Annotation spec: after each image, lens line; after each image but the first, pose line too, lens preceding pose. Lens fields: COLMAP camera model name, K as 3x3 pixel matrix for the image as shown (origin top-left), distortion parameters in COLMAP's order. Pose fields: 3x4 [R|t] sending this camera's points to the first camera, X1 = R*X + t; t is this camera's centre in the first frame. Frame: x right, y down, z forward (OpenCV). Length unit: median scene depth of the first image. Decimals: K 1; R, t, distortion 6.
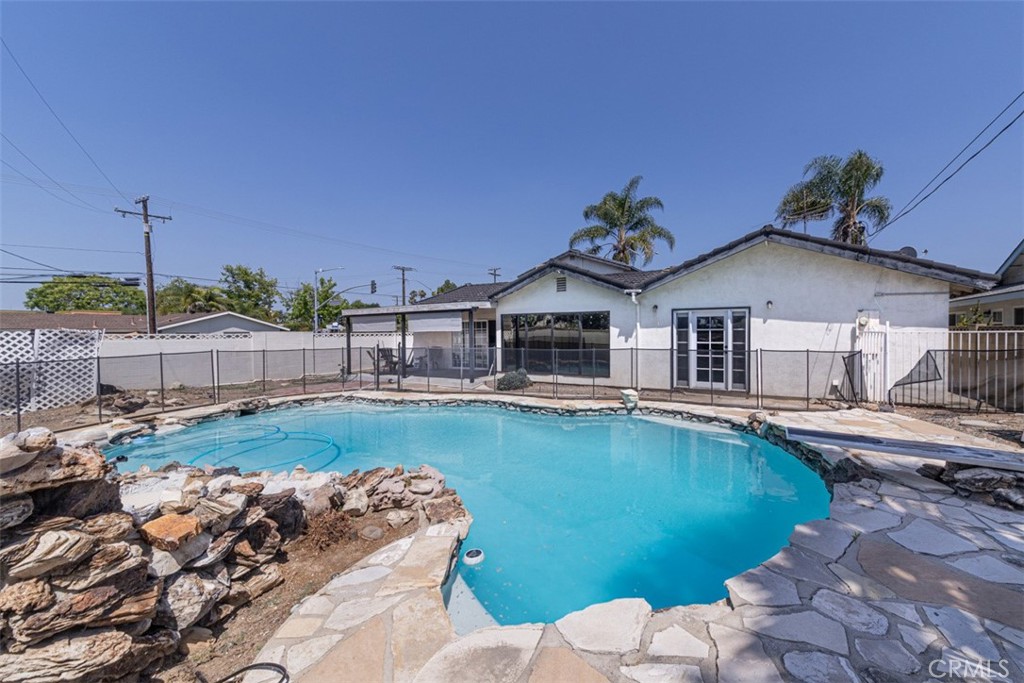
lens RADIAL K [[387.0, 0, 572.6], [0, 387.0, 340.7], [0, 0, 1]] dist [0.000669, -0.000018]
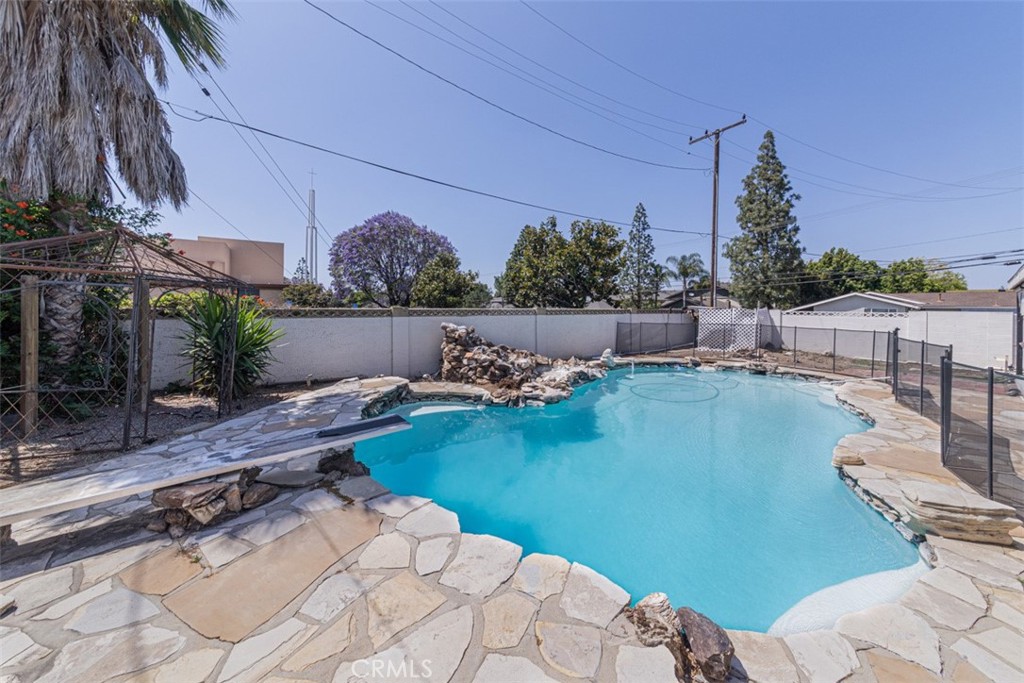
lens RADIAL K [[351.7, 0, 514.6], [0, 351.7, 308.8], [0, 0, 1]] dist [0.000260, -0.000042]
pose [[-0.397215, 0.008601, -0.917685, 0.527112], [-0.025513, 0.999466, 0.020411, -0.029272], [0.917371, 0.031520, -0.396784, 0.658639]]
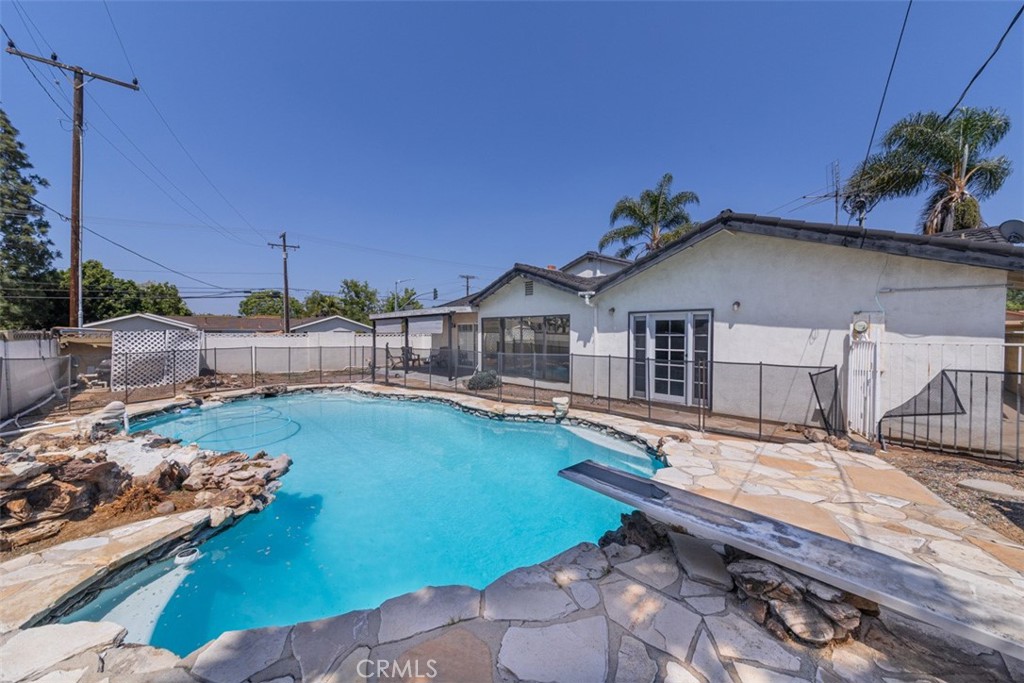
lens RADIAL K [[366.4, 0, 512.0], [0, 366.4, 341.5], [0, 0, 1]] dist [-0.001674, 0.000114]
pose [[0.947161, 0.017388, -0.320288, 0.285745], [-0.017143, 0.999847, 0.003587, -0.011099], [0.320301, 0.002093, 0.947313, 0.097229]]
